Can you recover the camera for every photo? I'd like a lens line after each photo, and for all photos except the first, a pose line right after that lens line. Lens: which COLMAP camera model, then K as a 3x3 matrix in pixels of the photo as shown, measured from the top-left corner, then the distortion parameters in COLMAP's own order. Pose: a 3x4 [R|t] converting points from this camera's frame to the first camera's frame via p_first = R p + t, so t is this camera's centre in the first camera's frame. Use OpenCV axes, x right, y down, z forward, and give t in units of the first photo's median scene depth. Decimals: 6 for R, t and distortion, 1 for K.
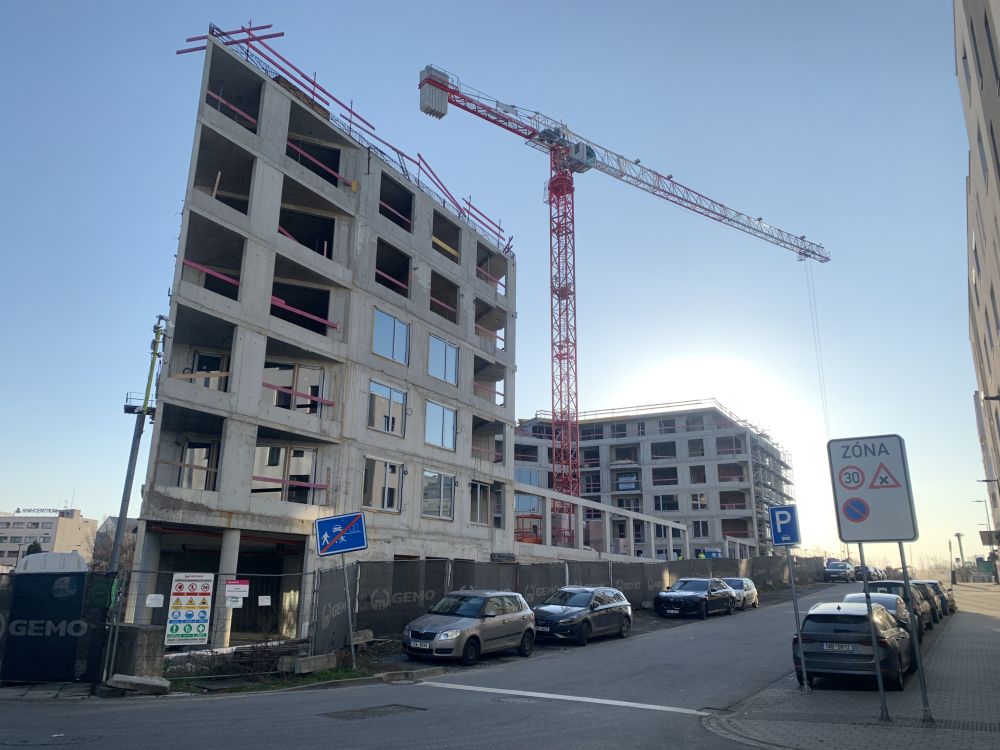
lens RADIAL K [[758.3, 0, 521.0], [0, 758.3, 380.1], [0, 0, 1]] dist [0.013204, -0.000930]
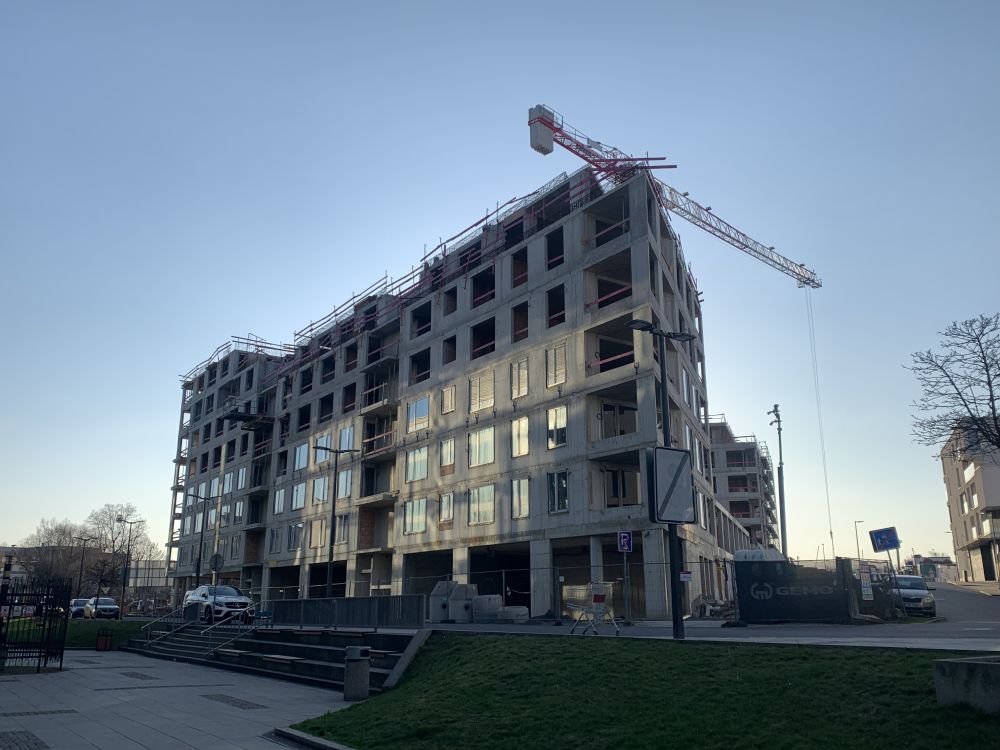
lens RADIAL K [[841.3, 0, 495.9], [0, 841.3, 384.3], [0, 0, 1]] dist [-0.006892, -0.013582]
pose [[0.989036, 0.031707, 0.144233, -0.791428], [-0.034072, 0.999322, 0.013954, -0.078261], [-0.143693, -0.018715, 0.989445, -0.405367]]
